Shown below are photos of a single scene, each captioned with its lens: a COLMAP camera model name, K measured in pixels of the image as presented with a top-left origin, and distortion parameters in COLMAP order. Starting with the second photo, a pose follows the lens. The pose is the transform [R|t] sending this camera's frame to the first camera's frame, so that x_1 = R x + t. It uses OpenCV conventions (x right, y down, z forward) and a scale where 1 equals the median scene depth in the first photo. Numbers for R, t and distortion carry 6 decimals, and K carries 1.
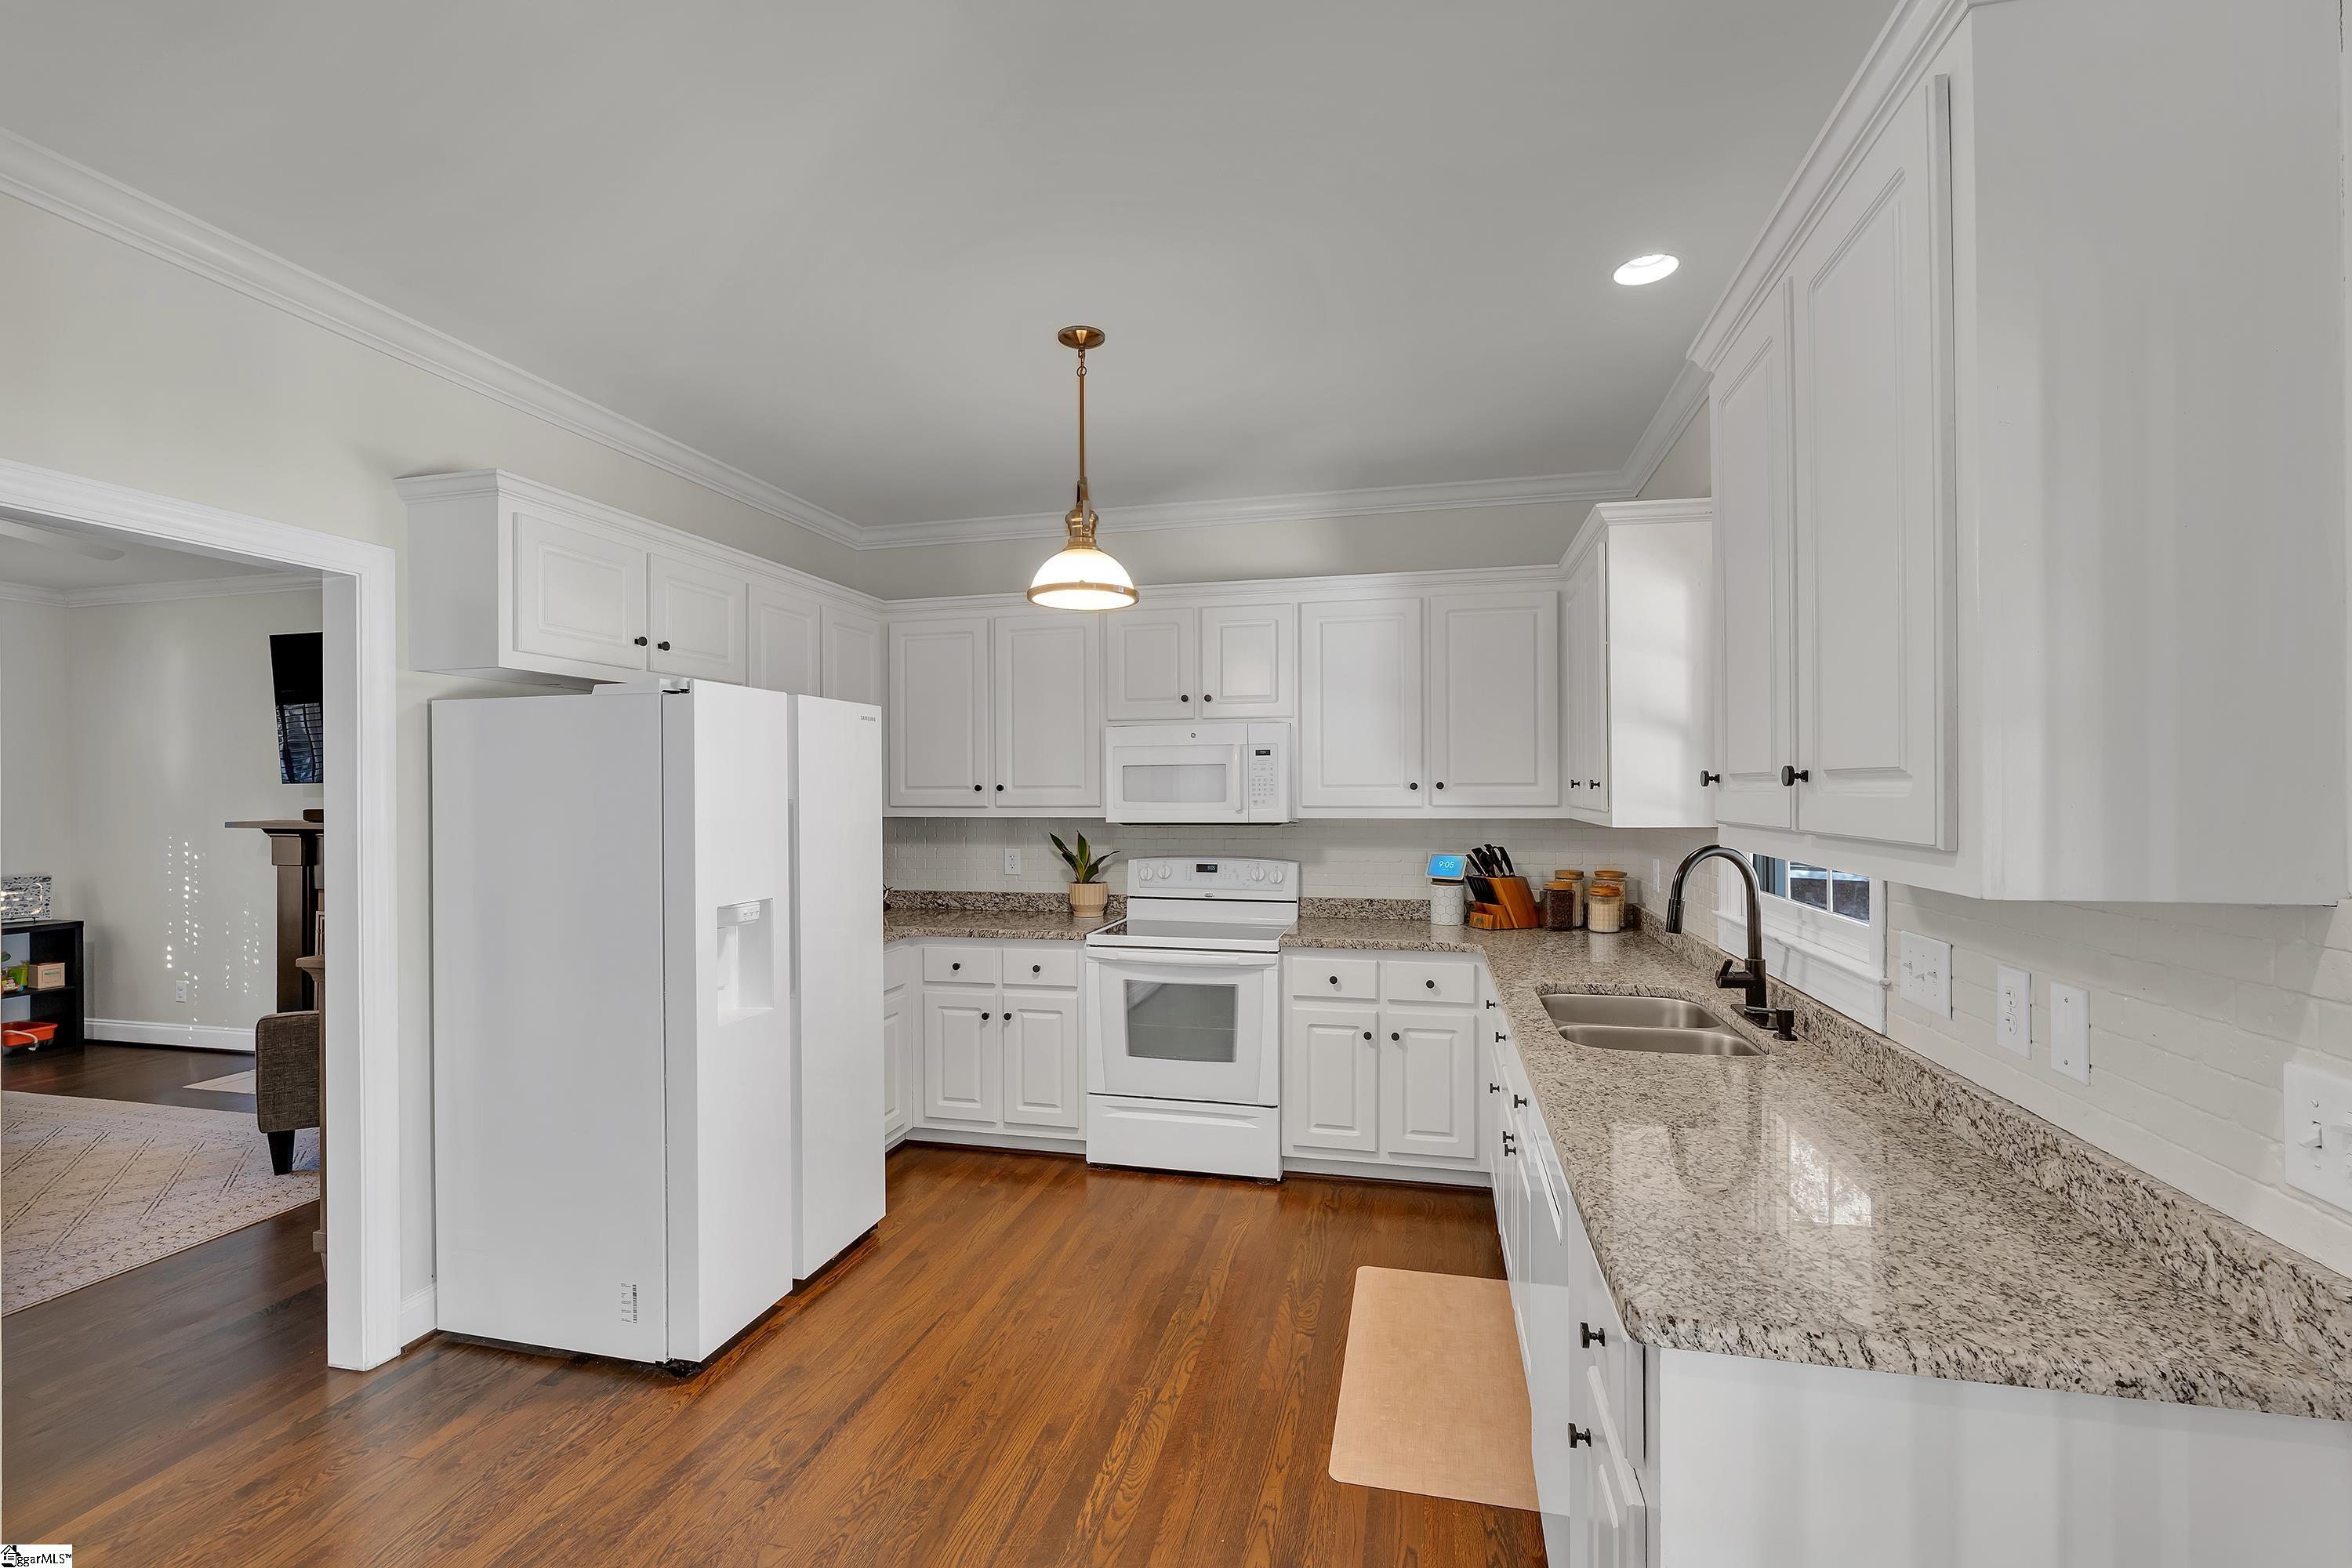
lens RADIAL K [[1025.9, 0, 1182.0], [0, 1025.9, 788.2], [0, 0, 1]] dist [-0.003410, 0.000994]
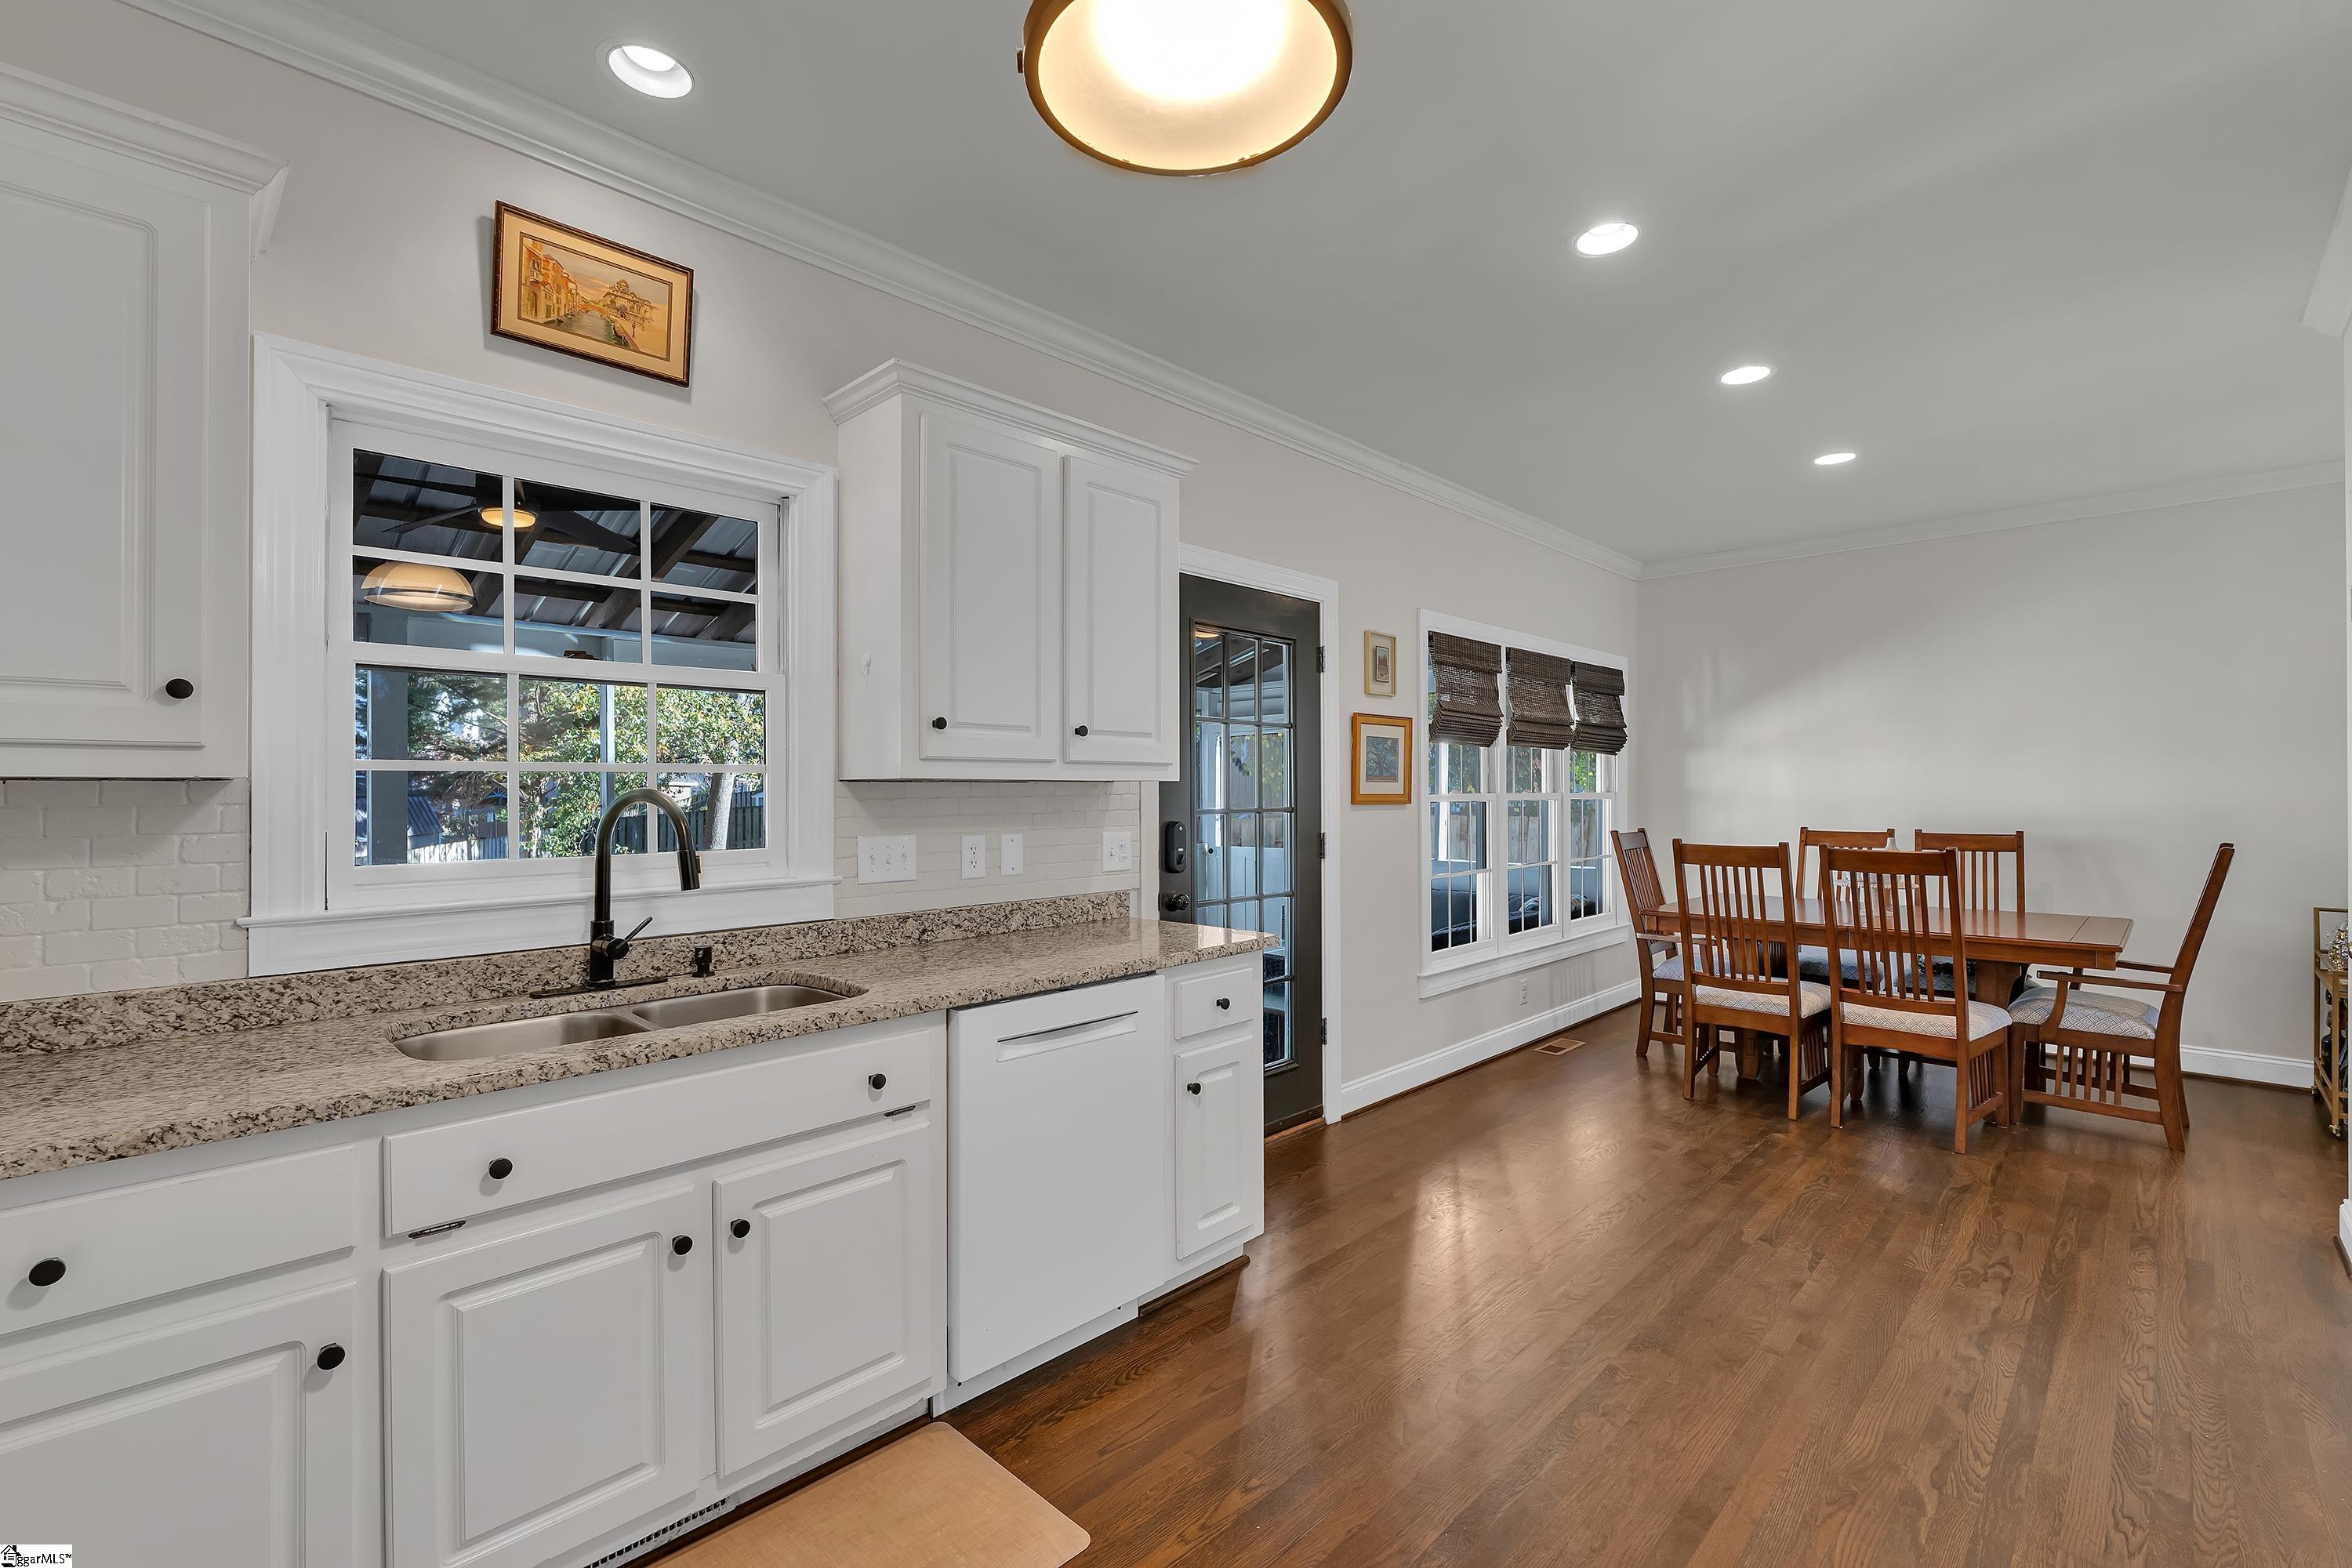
lens RADIAL K [[1025.9, 0, 1175.2], [0, 1025.9, 780.5], [0, 0, 1]] dist [-0.003410, 0.000994]
pose [[-0.857771, 0.006780, 0.513987, -0.207323], [0.002723, 0.999959, -0.008645, 0.037543], [-0.514025, -0.006016, -0.857754, 1.011148]]
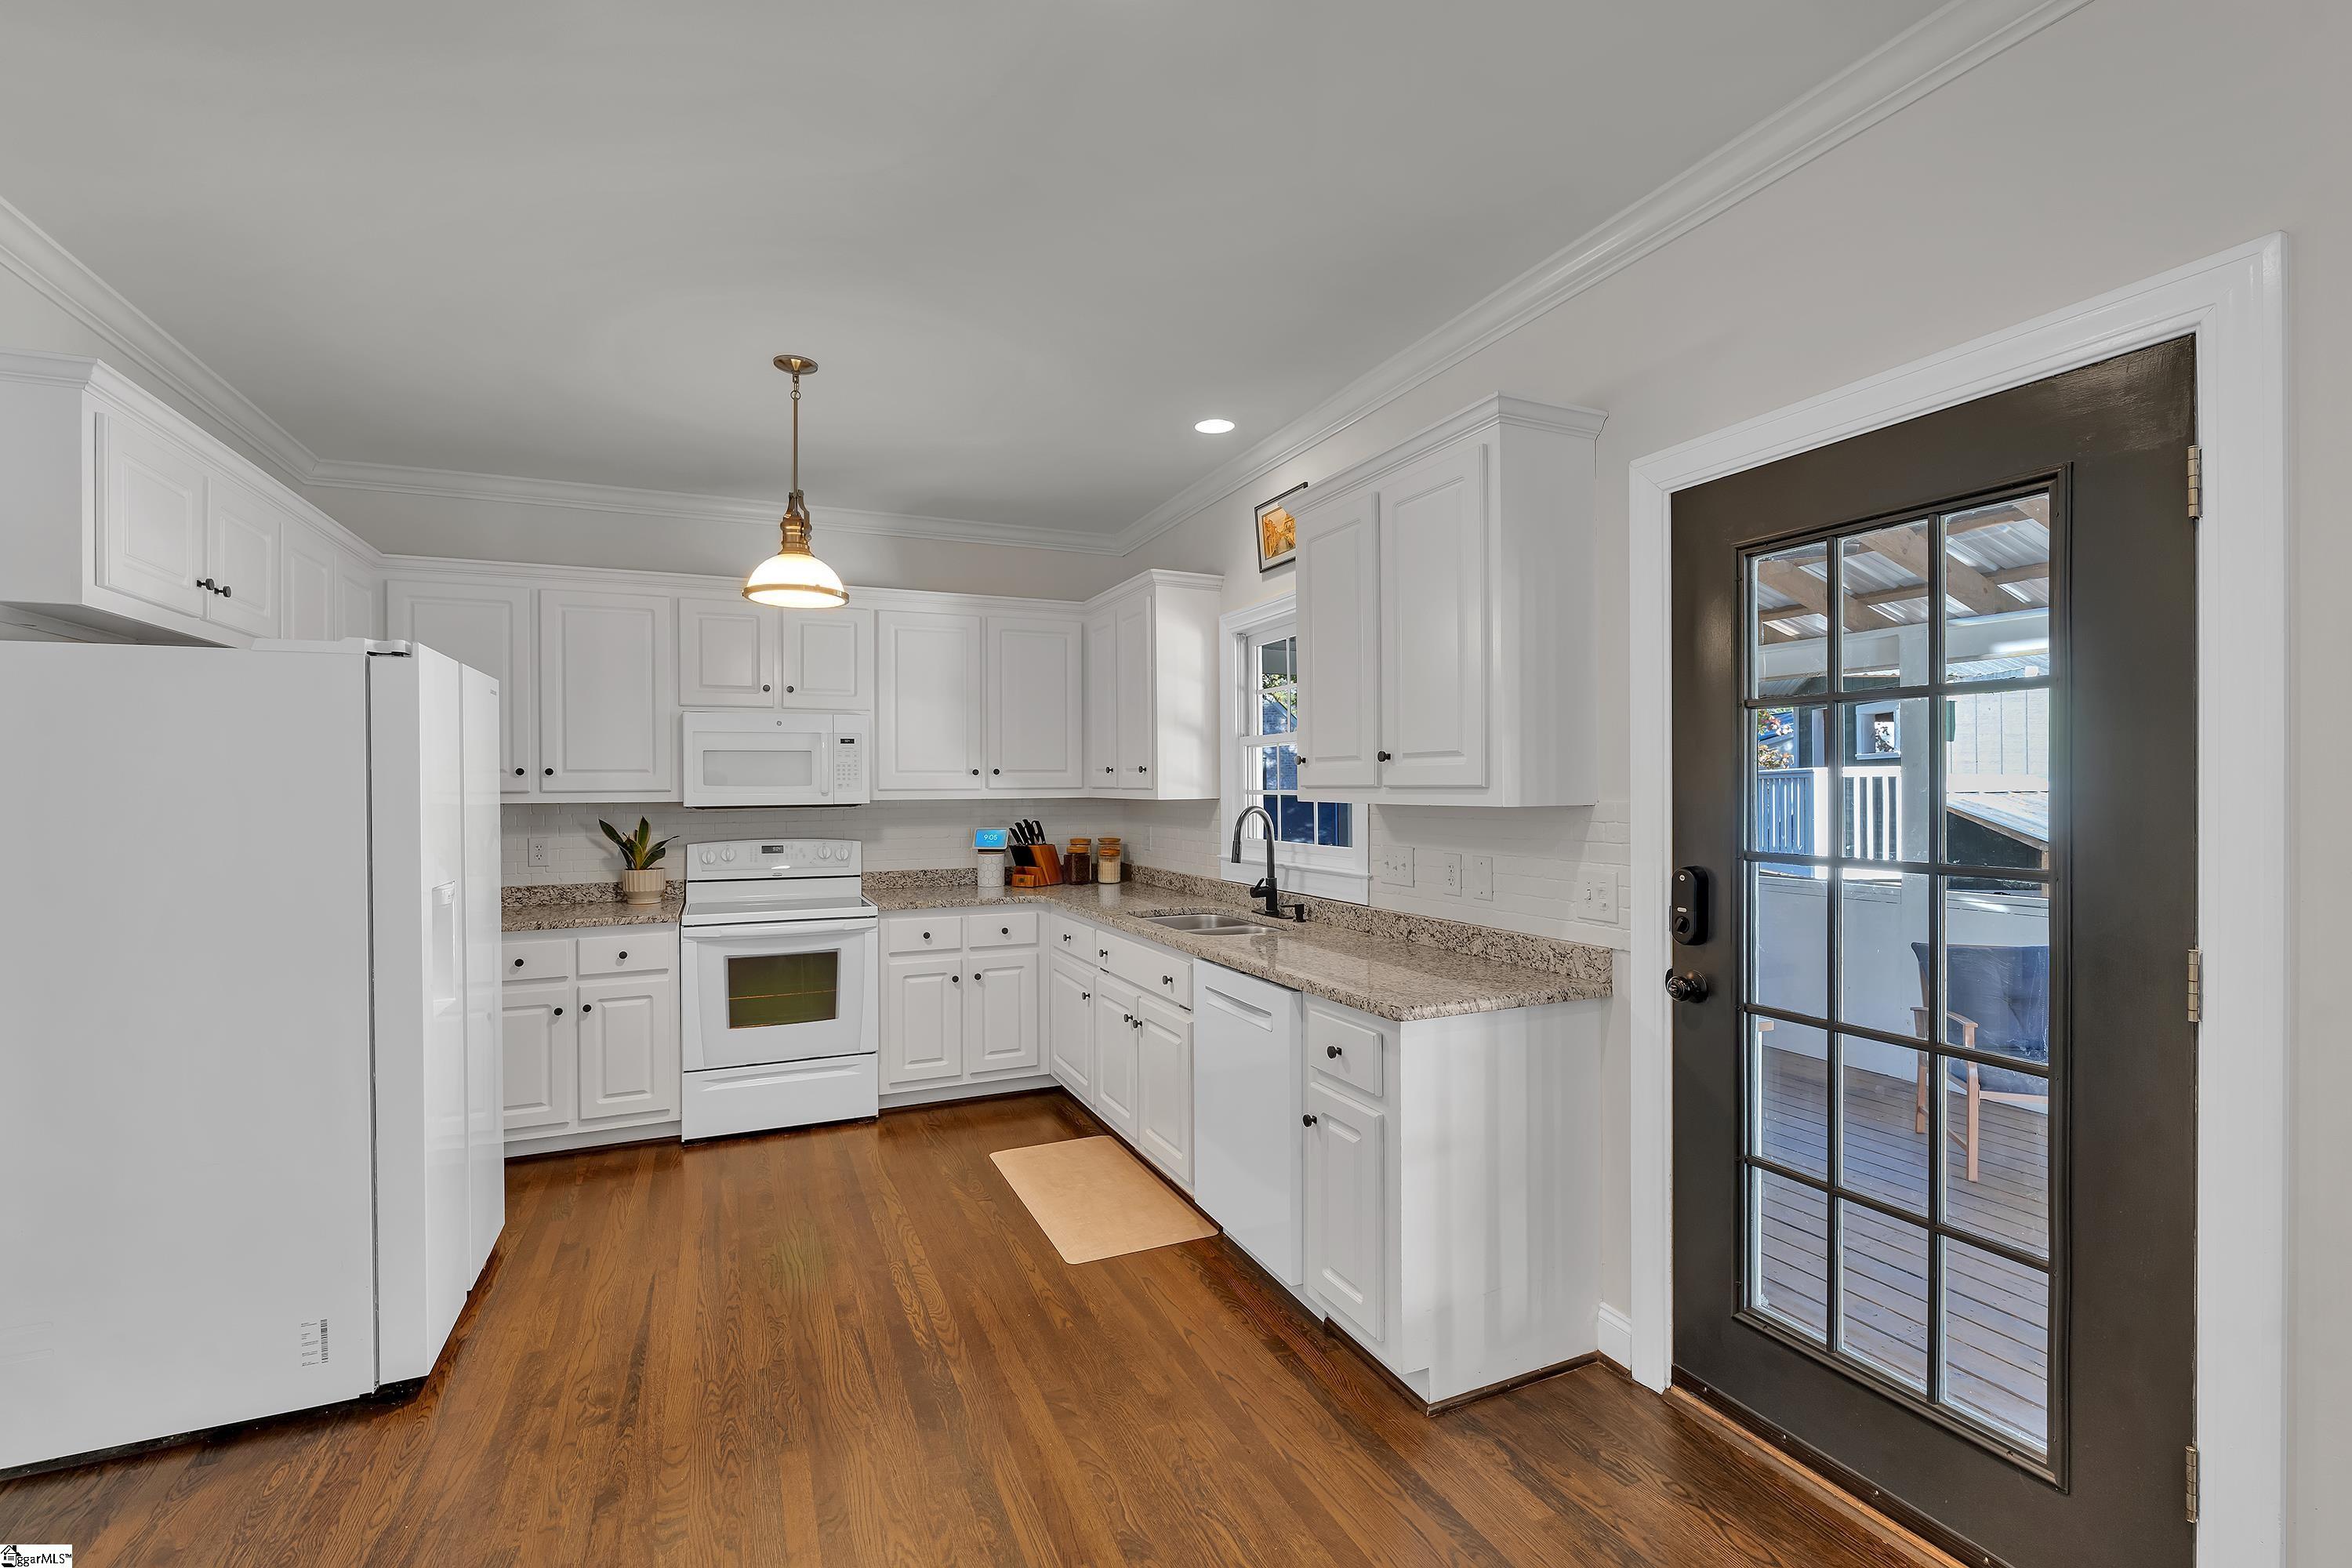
lens RADIAL K [[1025.9, 0, 1185.3], [0, 1025.9, 787.8], [0, 0, 1]] dist [-0.003410, 0.000994]
pose [[0.788992, -0.002204, 0.614400, -0.348362], [0.002249, 0.999997, 0.000699, 0.017753], [-0.614399, 0.000830, 0.788995, -0.112864]]
